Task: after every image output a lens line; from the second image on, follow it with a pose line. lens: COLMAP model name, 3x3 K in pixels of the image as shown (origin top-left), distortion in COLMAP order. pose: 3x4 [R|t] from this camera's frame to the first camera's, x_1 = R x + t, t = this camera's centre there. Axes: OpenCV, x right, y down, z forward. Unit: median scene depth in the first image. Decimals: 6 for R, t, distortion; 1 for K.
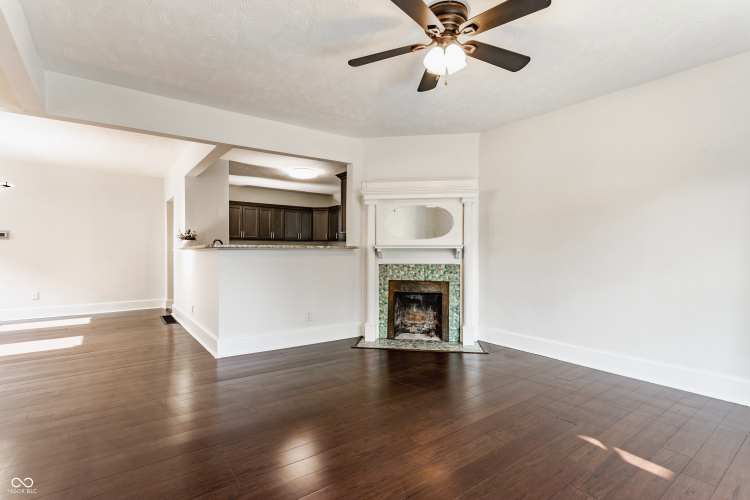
lens RADIAL K [[362.7, 0, 372.4], [0, 362.7, 249.6], [0, 0, 1]] dist [0.005867, 0.000851]
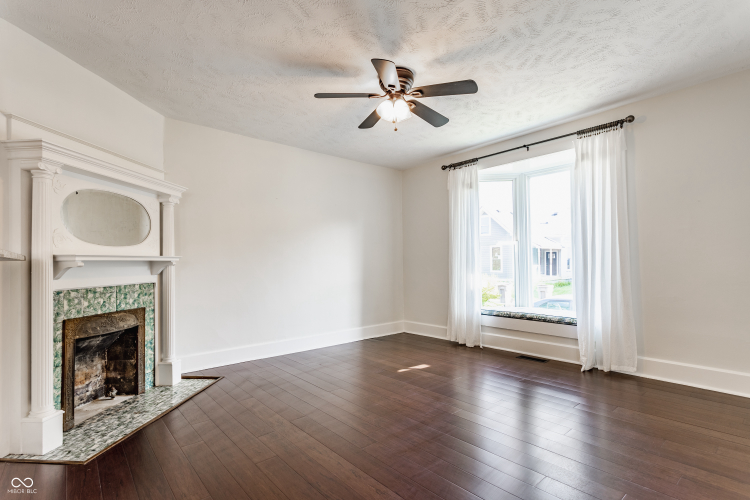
lens RADIAL K [[362.7, 0, 371.2], [0, 362.7, 256.7], [0, 0, 1]] dist [0.005867, 0.000851]
pose [[-0.076115, 0.014608, 0.996992, -0.523697], [0.006736, 0.999877, -0.014136, 0.001742], [-0.997076, 0.005640, -0.076204, 0.594422]]
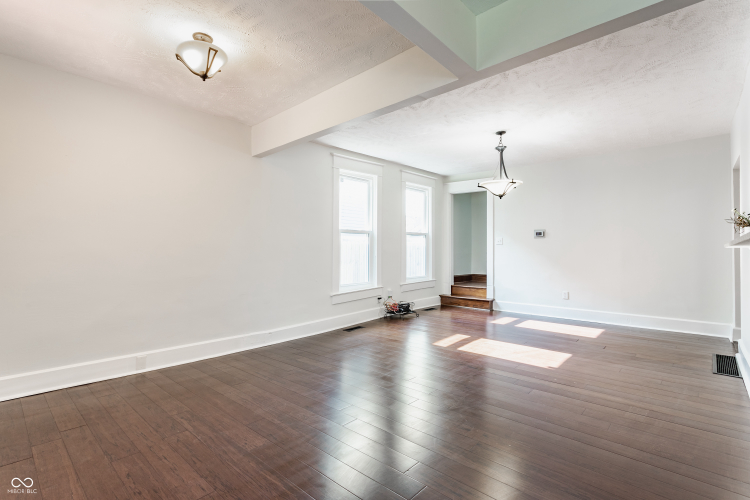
lens RADIAL K [[362.7, 0, 370.4], [0, 362.7, 247.0], [0, 0, 1]] dist [0.005867, 0.000851]
pose [[0.178523, -0.008154, -0.983902, -0.093637], [0.005411, 0.999959, -0.007305, 0.004824], [0.983921, -0.004019, 0.178559, 0.417912]]
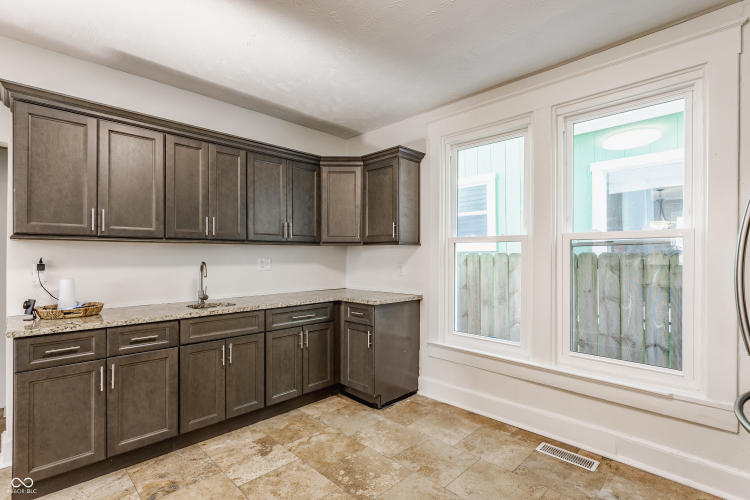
lens RADIAL K [[362.7, 0, 368.6], [0, 362.7, 251.5], [0, 0, 1]] dist [0.005867, 0.000851]
pose [[0.990118, 0.001751, 0.140223, -0.315880], [-0.001800, 0.999998, 0.000220, -0.029900], [-0.140222, -0.000470, 0.990120, 1.150625]]
